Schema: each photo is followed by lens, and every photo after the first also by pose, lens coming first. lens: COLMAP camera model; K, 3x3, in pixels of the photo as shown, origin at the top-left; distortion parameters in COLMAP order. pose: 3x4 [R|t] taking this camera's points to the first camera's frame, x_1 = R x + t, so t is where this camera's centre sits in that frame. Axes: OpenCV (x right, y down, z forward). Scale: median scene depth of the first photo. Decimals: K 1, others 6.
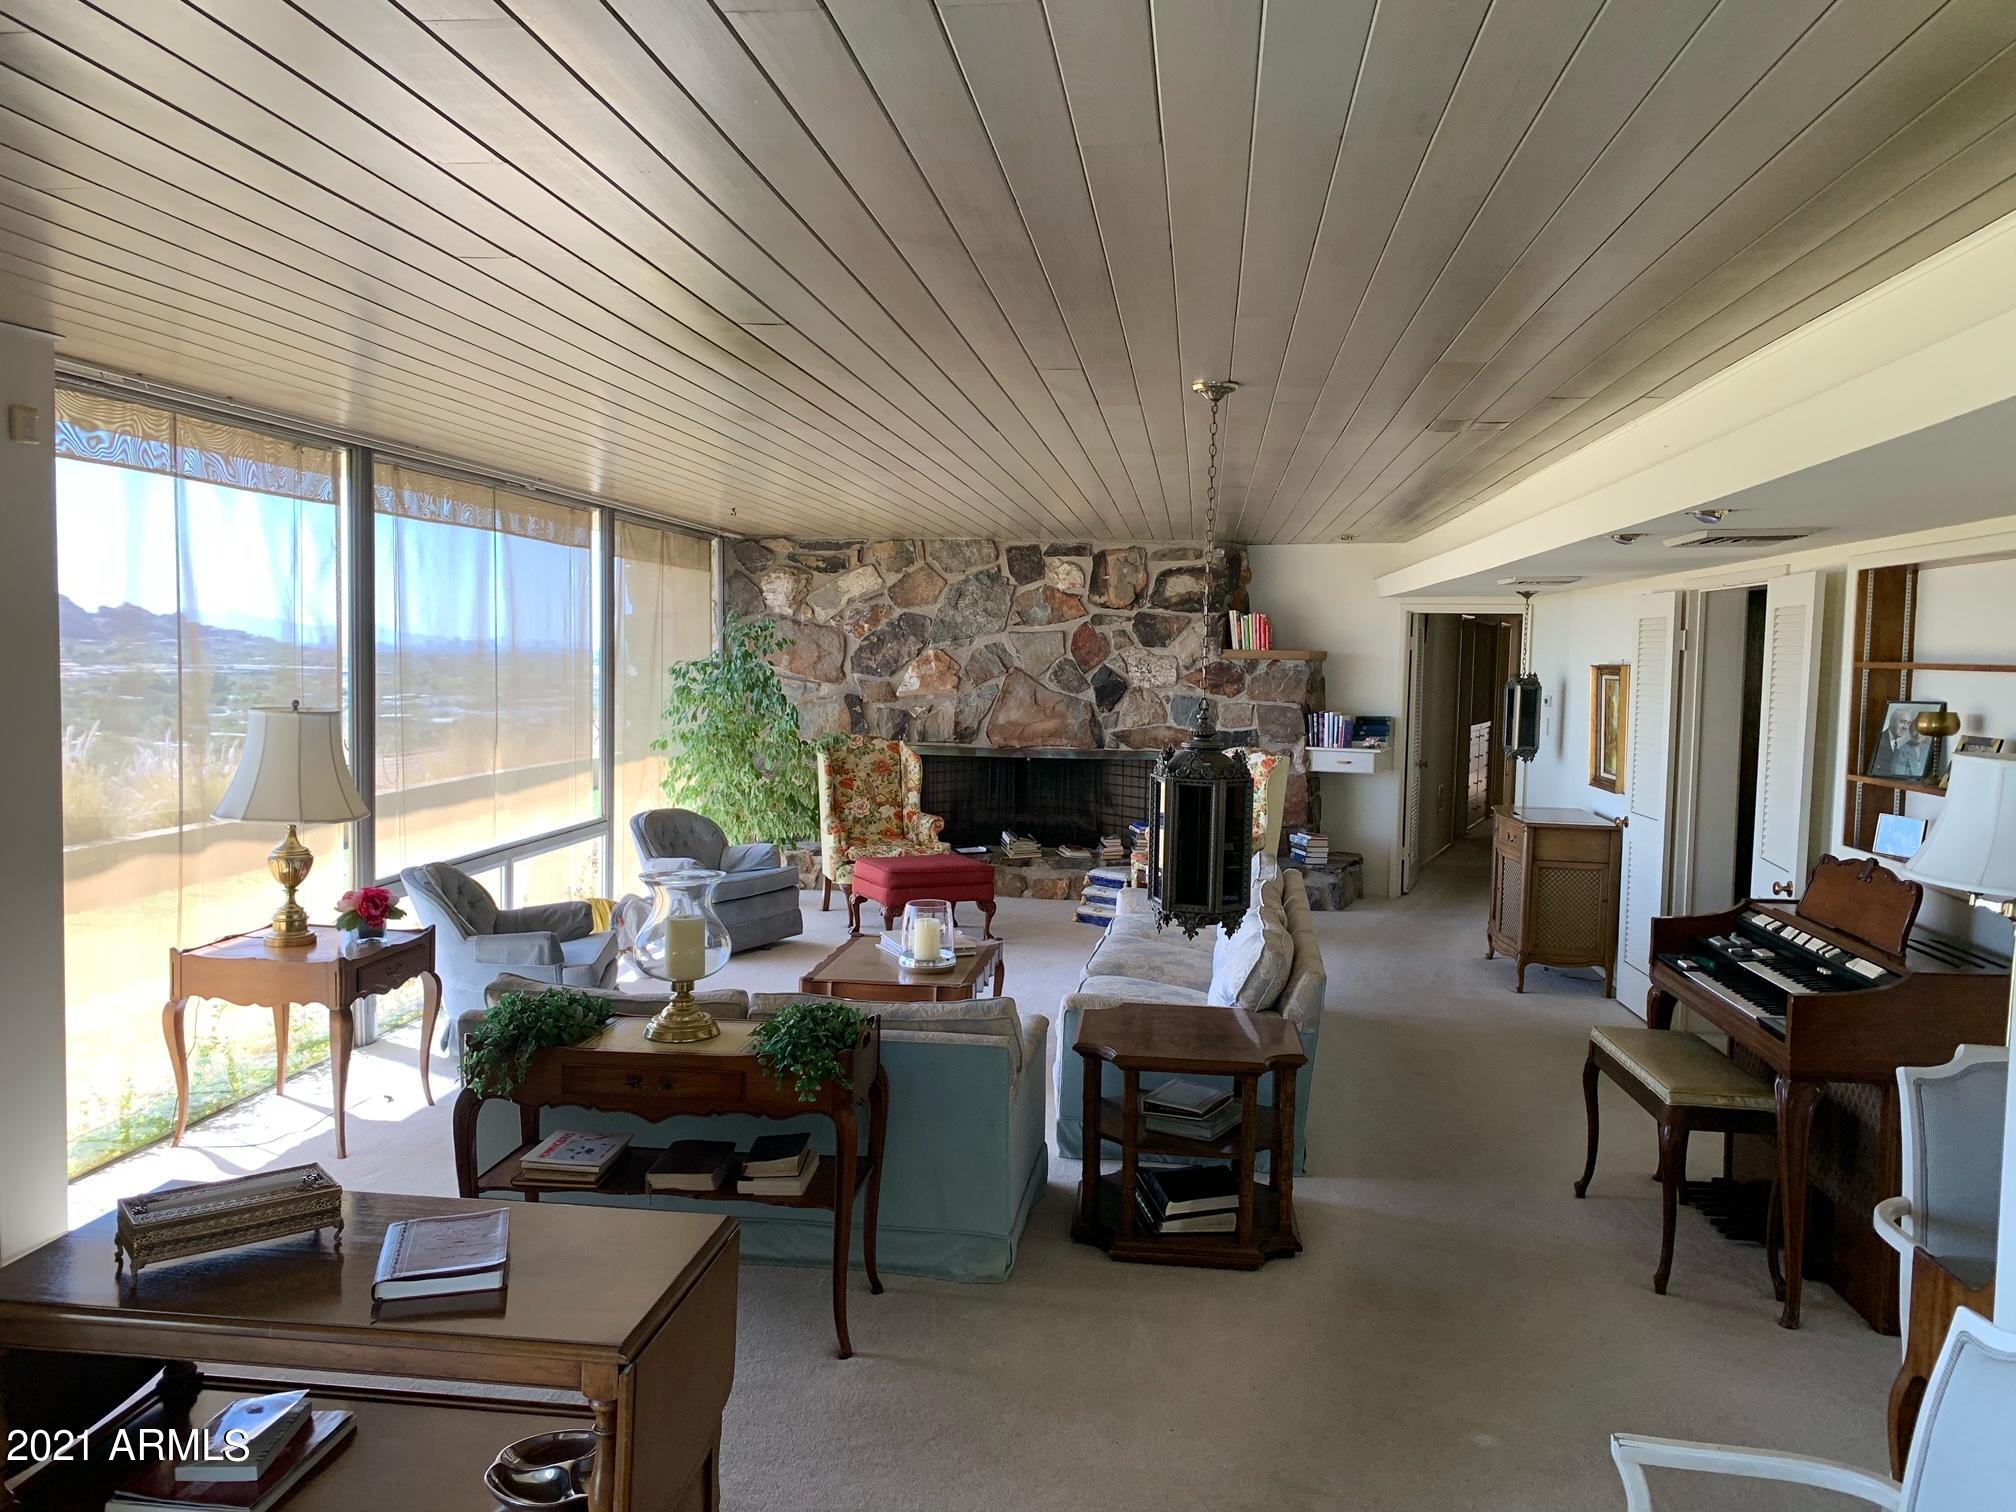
lens RADIAL K [[1554.1, 0, 1017.0], [0, 1554.1, 765.3], [0, 0, 1]] dist [0.009905, -0.008060]
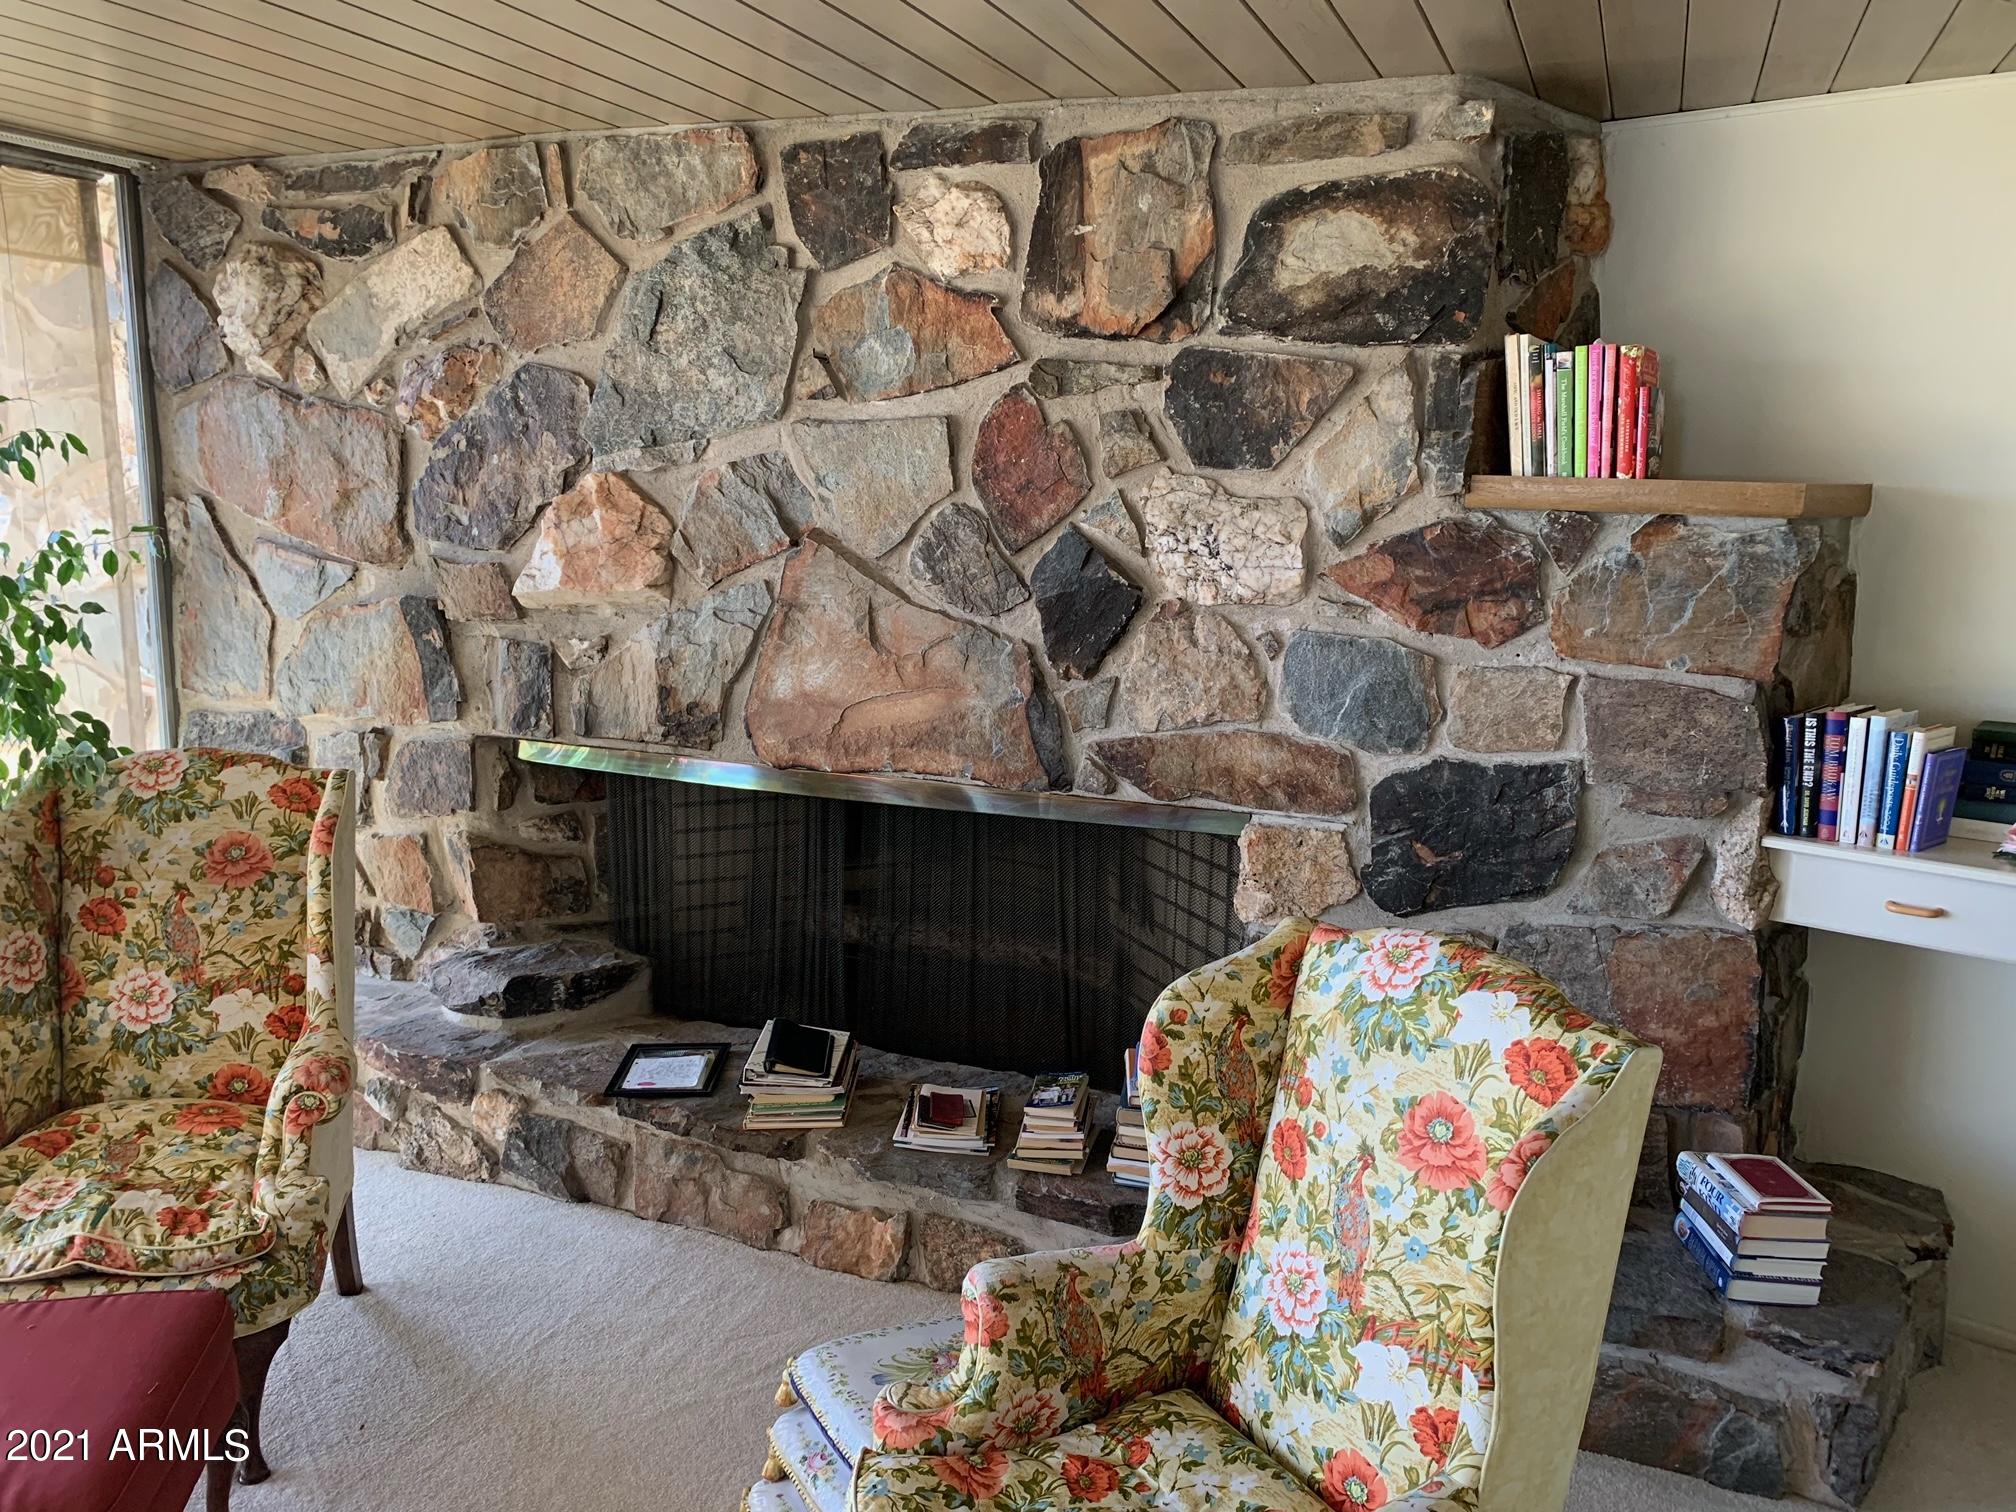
lens RADIAL K [[1554.1, 0, 1017.0], [0, 1554.1, 765.3], [0, 0, 1]] dist [0.009905, -0.008060]
pose [[0.964785, 0.052311, -0.257787, 0.127456], [-0.025719, 0.994090, 0.105469, -0.049647], [0.261781, -0.095125, 0.960428, 0.696536]]
